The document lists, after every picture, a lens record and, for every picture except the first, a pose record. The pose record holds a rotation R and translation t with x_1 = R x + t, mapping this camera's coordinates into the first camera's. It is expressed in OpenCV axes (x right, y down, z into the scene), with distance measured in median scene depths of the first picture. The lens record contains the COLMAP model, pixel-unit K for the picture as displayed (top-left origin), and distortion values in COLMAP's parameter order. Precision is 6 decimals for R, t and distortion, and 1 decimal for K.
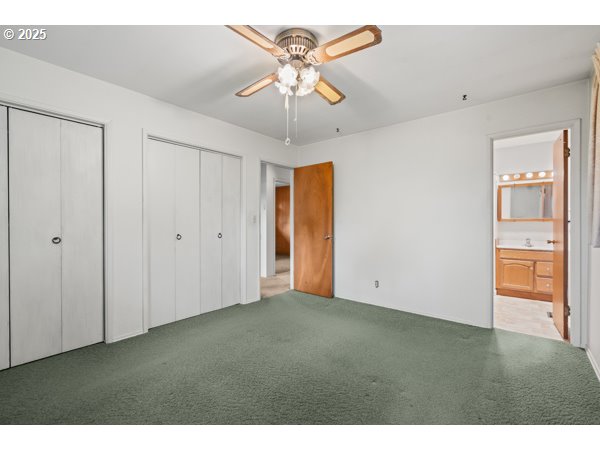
lens RADIAL K [[272.0, 0, 299.9], [0, 272.0, 224.9], [0, 0, 1]] dist [-0.002031, -0.000309]
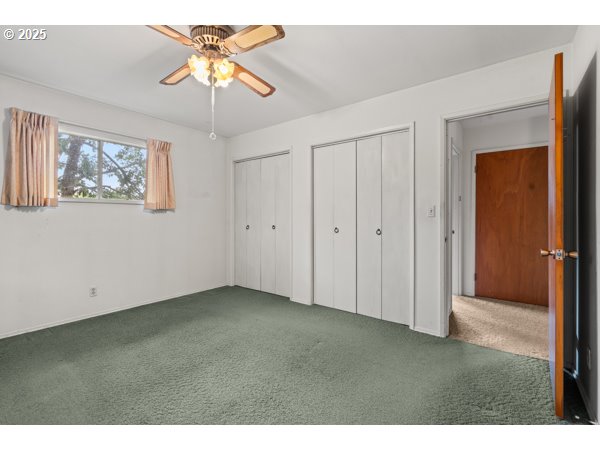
lens RADIAL K [[272.0, 0, 300.0], [0, 272.0, 219.6], [0, 0, 1]] dist [-0.002031, -0.000309]
pose [[0.049085, 0.003930, -0.998787, 0.609353], [-0.013178, 0.999908, 0.003287, 0.001072], [0.998708, 0.013000, 0.049133, 0.803626]]
